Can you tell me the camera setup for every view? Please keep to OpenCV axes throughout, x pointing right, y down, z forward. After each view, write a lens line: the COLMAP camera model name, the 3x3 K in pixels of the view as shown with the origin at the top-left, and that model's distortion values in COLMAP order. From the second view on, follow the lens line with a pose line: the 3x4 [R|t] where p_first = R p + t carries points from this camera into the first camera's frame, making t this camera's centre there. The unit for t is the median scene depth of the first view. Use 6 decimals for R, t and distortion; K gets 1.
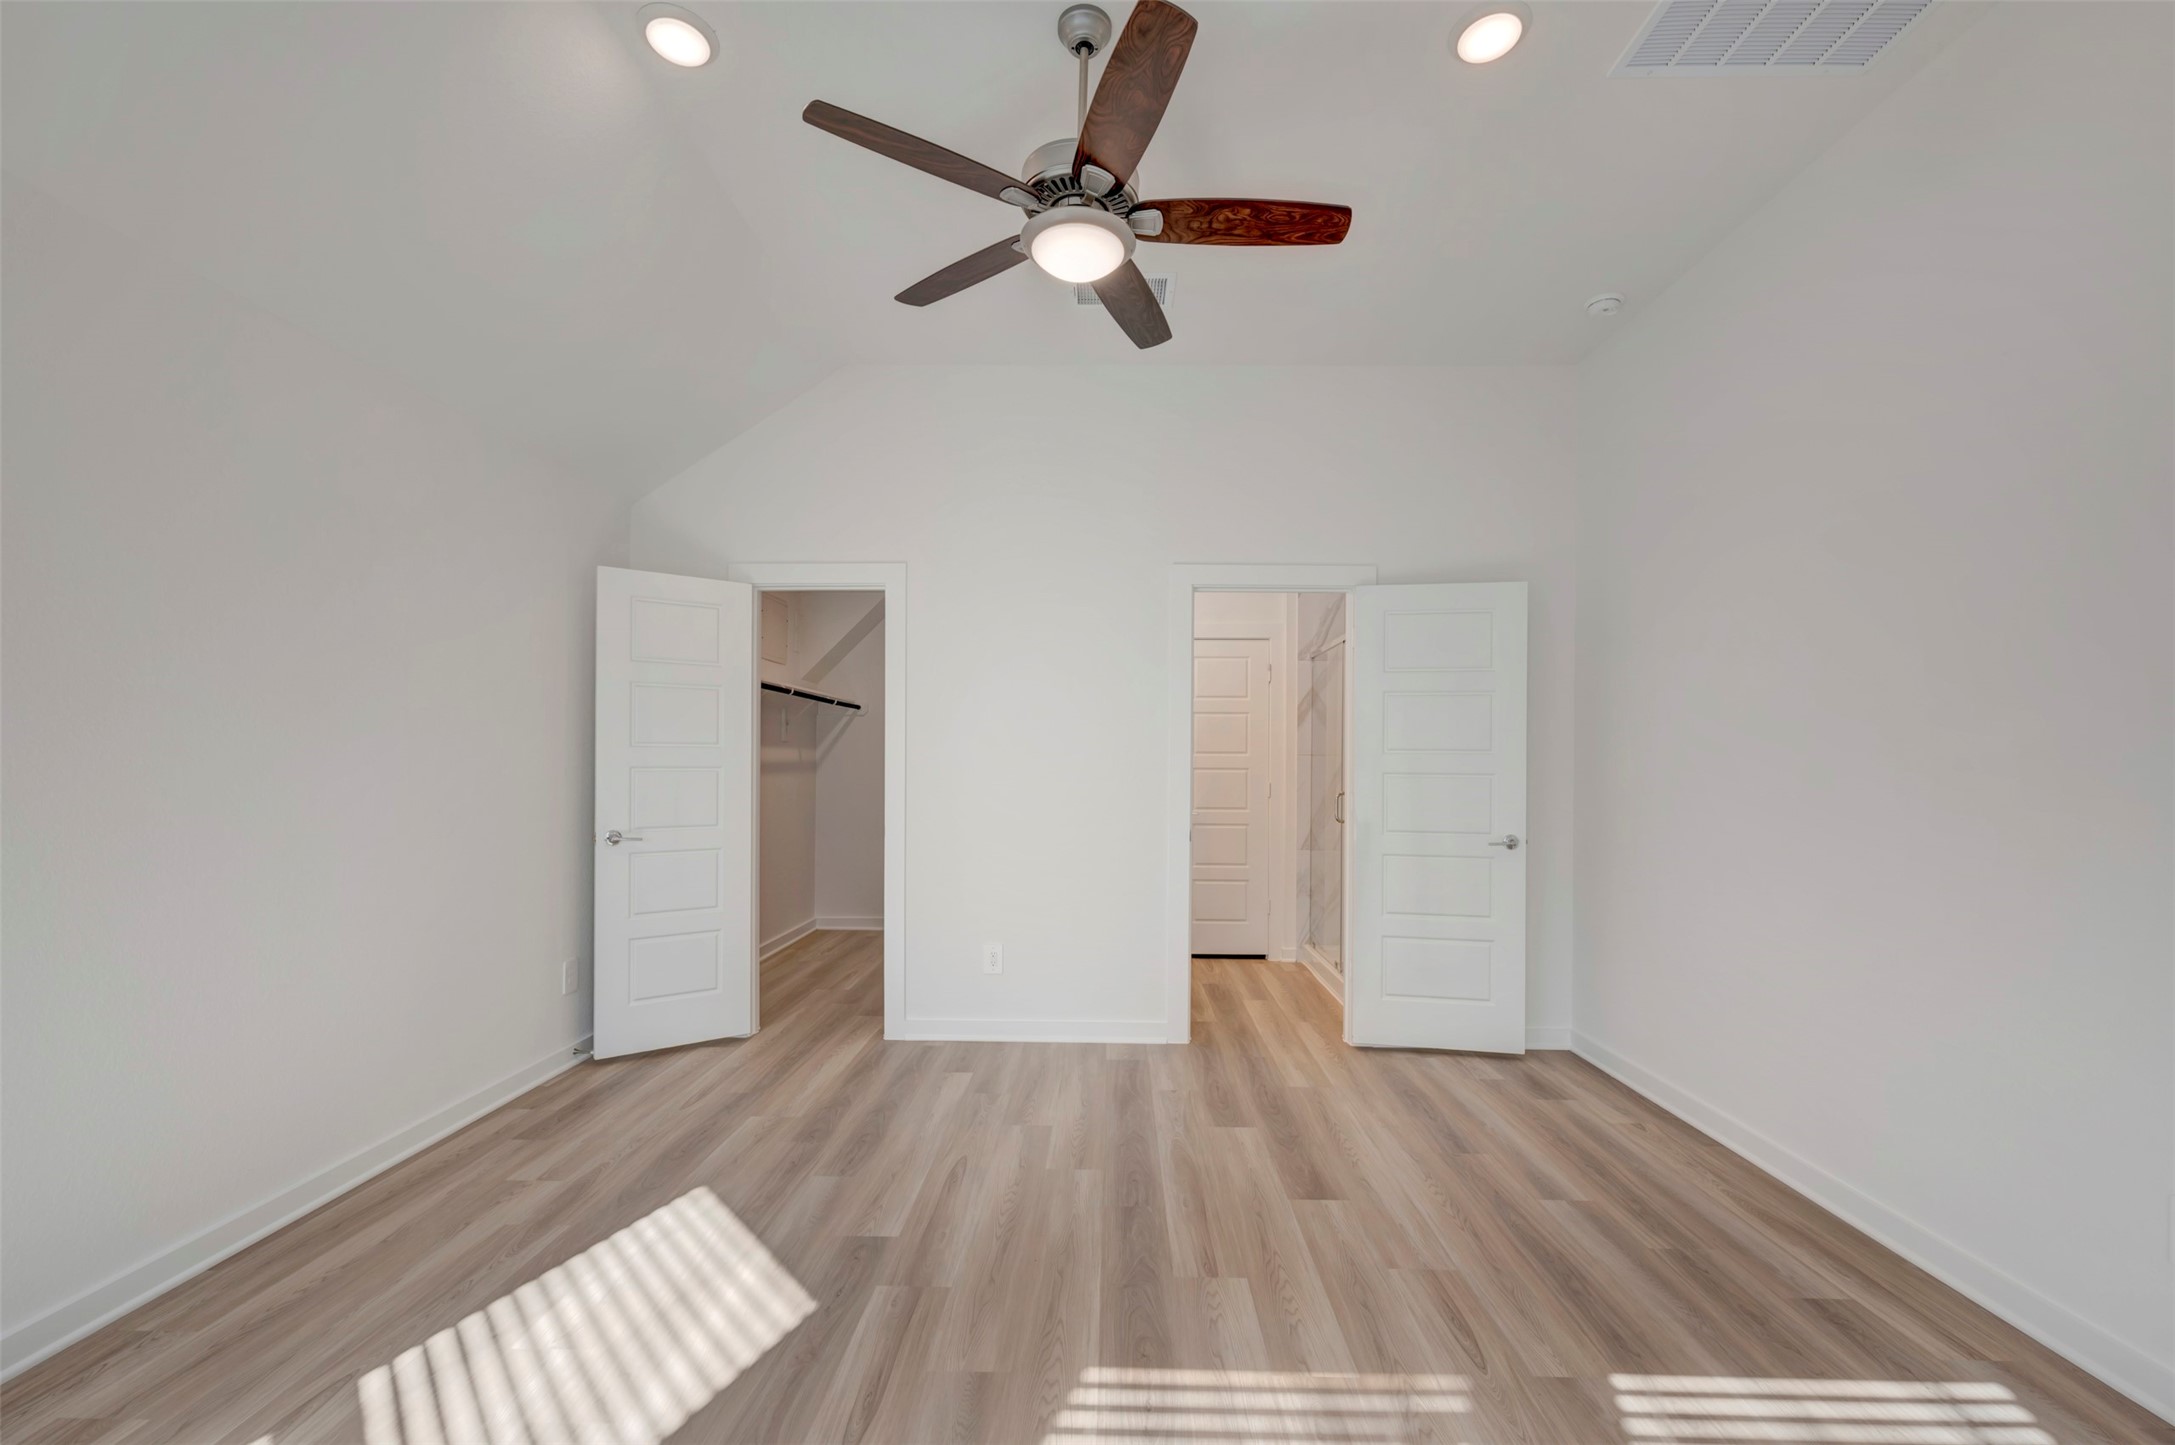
lens RADIAL K [[862.9, 0, 1090.3], [0, 862.9, 757.0], [0, 0, 1]] dist [-0.000928, -0.000084]
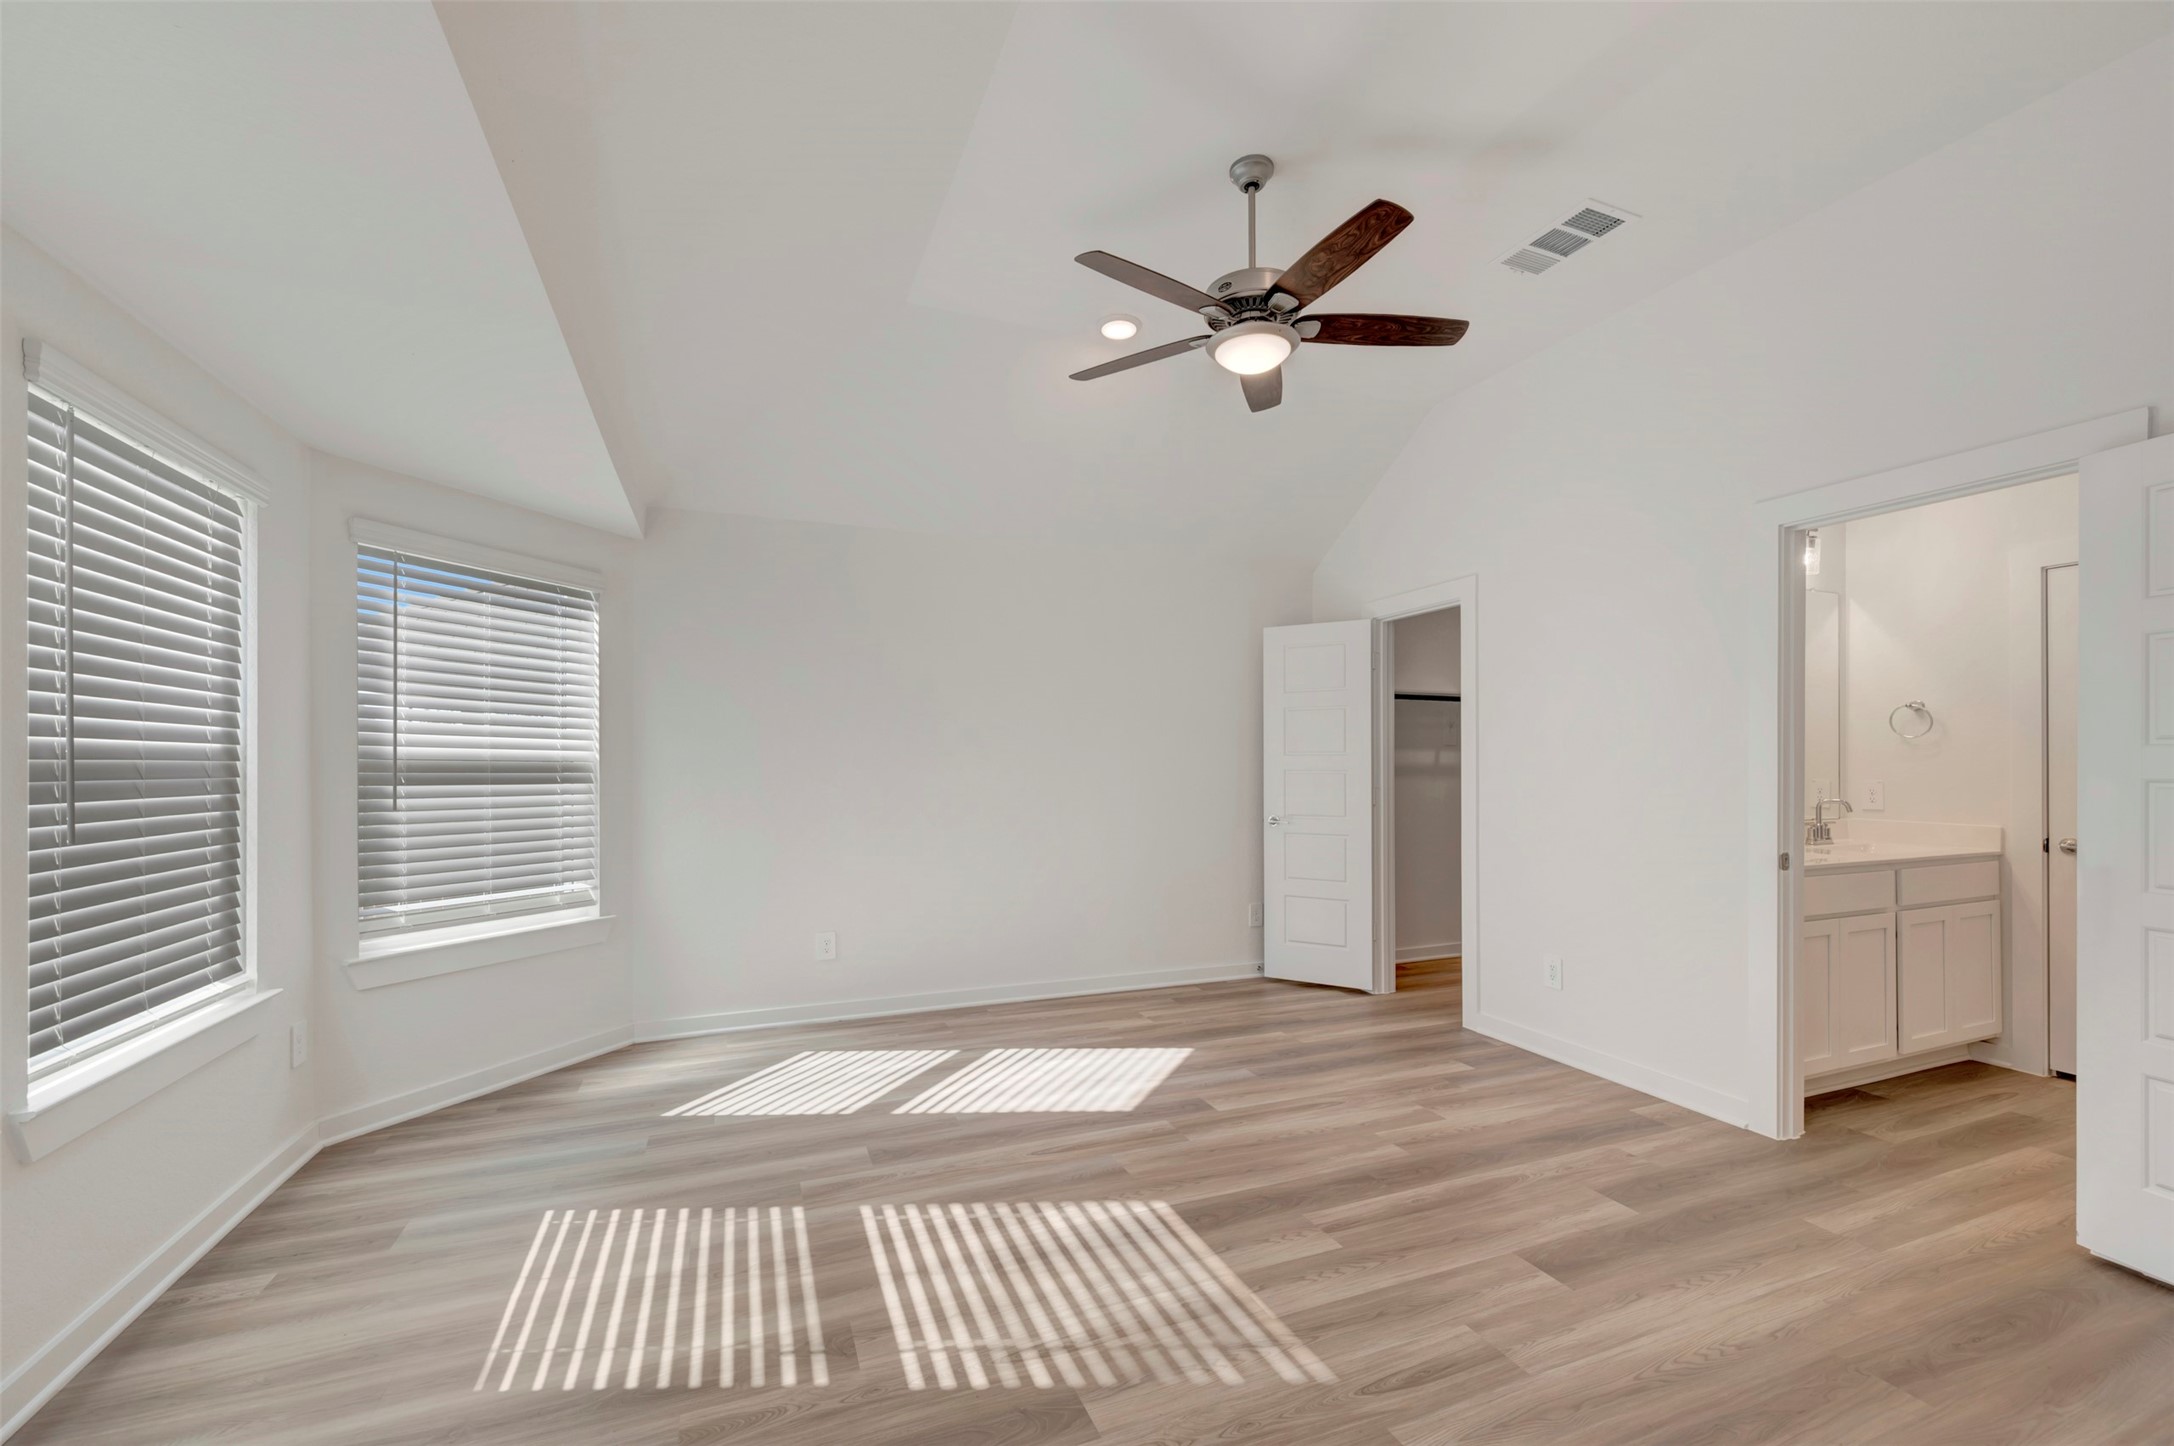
lens RADIAL K [[862.5, 0, 1089.8], [0, 862.5, 757.4], [0, 0, 1]] dist [-0.000928, -0.000084]
pose [[0.400654, -0.015252, -0.916102, 0.751907], [0.004798, 0.999883, -0.014549, 0.013294], [0.916217, 0.001433, 0.400681, 0.211474]]
